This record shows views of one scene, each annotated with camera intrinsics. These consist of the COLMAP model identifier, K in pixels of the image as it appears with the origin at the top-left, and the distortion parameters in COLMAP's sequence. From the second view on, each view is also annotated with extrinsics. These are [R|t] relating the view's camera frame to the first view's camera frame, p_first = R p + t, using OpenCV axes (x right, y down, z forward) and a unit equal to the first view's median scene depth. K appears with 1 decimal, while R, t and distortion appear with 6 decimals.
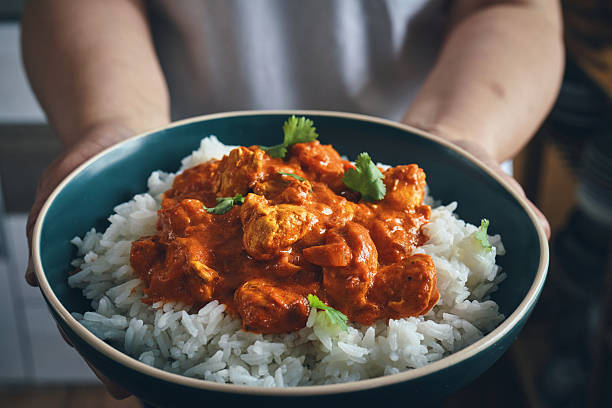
lens RADIAL K [[912.2, 0, 306.0], [0, 912.2, 204.0], [0, 0, 1]] dist [0.078989, -0.049963]
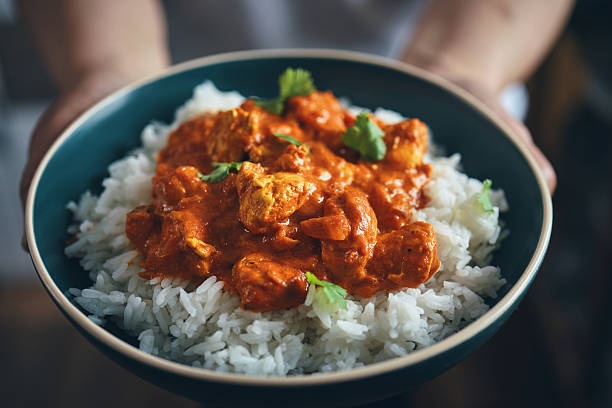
lens RADIAL K [[912.2, 0, 306.0], [0, 912.2, 204.0], [0, 0, 1]] dist [0.078989, -0.049963]
pose [[0.999671, -0.021788, -0.013509, 0.016070], [0.023506, 0.989325, 0.143818, -0.108889], [0.010231, -0.144088, 0.989512, 0.032075]]
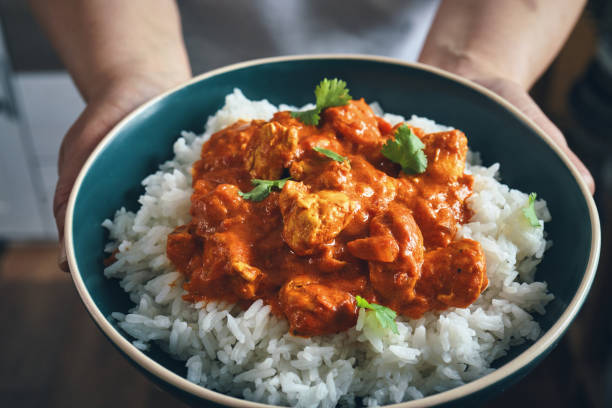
lens RADIAL K [[912.2, 0, 306.0], [0, 912.2, 204.0], [0, 0, 1]] dist [0.078989, -0.049963]
pose [[0.999250, -0.038665, -0.001929, -0.042804], [0.038344, 0.981642, 0.186837, -0.170189], [-0.005330, -0.186771, 0.982389, 0.060135]]
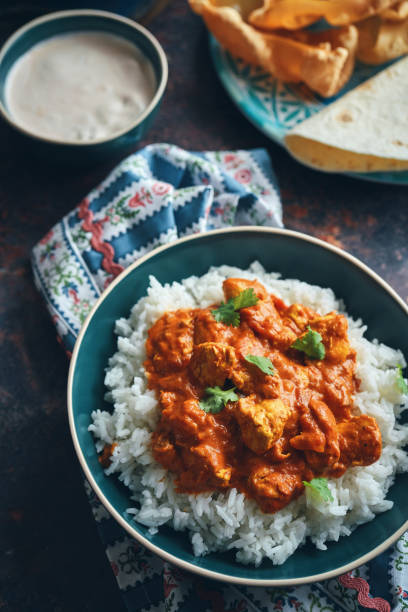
lens RADIAL K [[912.2, 0, 204.0], [0, 912.2, 306.0], [0, 0, 1]] dist [0.078989, -0.049963]
pose [[0.964286, -0.203570, 0.169446, -0.313687], [0.085145, 0.844041, 0.529476, -0.844207], [-0.250805, -0.496139, 0.831230, -0.005050]]
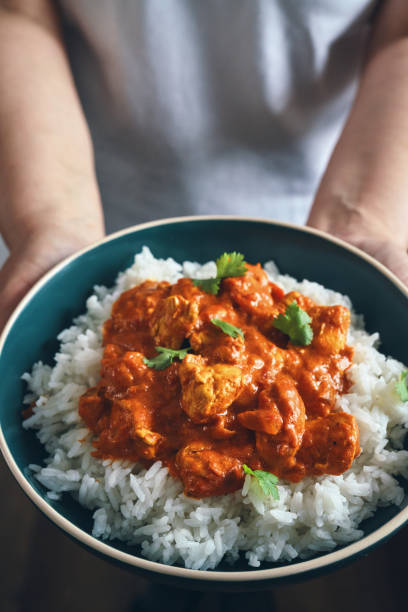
lens RADIAL K [[912.2, 0, 204.0], [0, 912.2, 306.0], [0, 0, 1]] dist [0.078989, -0.049963]
pose [[0.999928, -0.002498, -0.011760, -0.029997], [0.005299, 0.969609, 0.244601, -0.340479], [0.010791, -0.244646, 0.969552, -0.031599]]
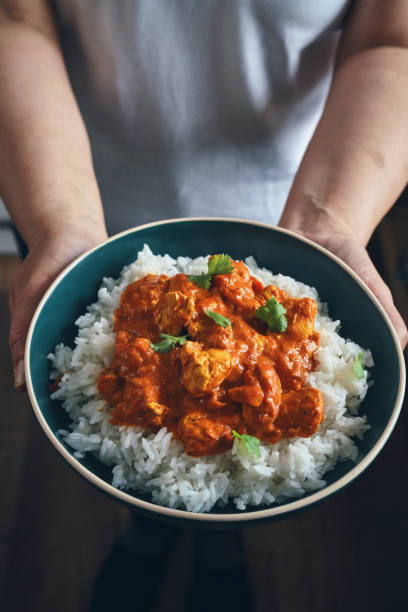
lens RADIAL K [[912.2, 0, 204.0], [0, 912.2, 306.0], [0, 0, 1]] dist [0.078989, -0.049963]
pose [[0.999433, 0.000166, 0.033671, -0.083967], [-0.010493, 0.951722, 0.306783, -0.483878], [-0.031994, -0.306963, 0.951184, -0.259801]]
